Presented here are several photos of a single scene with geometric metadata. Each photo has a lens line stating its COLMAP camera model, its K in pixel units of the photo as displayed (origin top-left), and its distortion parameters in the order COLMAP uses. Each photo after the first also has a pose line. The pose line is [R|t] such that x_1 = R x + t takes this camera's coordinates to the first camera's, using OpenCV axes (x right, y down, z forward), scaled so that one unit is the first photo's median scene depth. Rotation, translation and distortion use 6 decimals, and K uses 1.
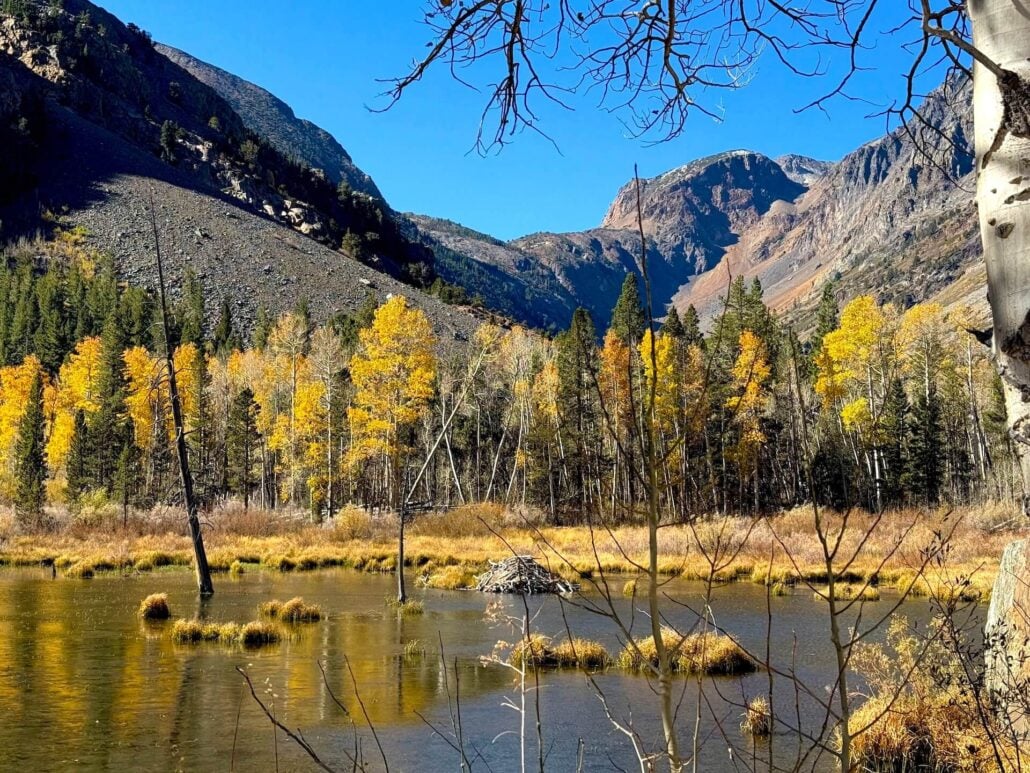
lens RADIAL K [[1281.2, 0, 515.0], [0, 1281.2, 386.5], [0, 0, 1]] dist [0.008959, 0.004958]
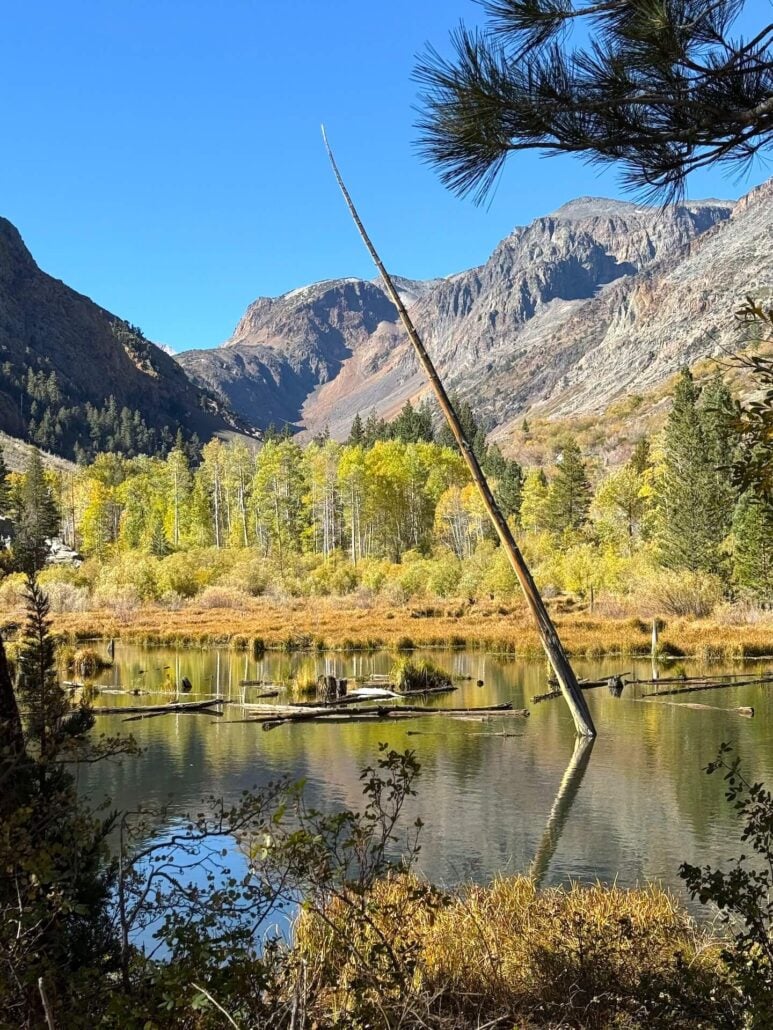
lens RADIAL K [[1281.2, 0, 386.5], [0, 1281.2, 515.0], [0, 0, 1]] dist [0.008959, 0.004958]
pose [[0.974087, -0.019328, 0.225346, -0.074800], [0.010111, 0.999067, 0.041987, -0.013717], [-0.225947, -0.038620, 0.973374, -0.206664]]
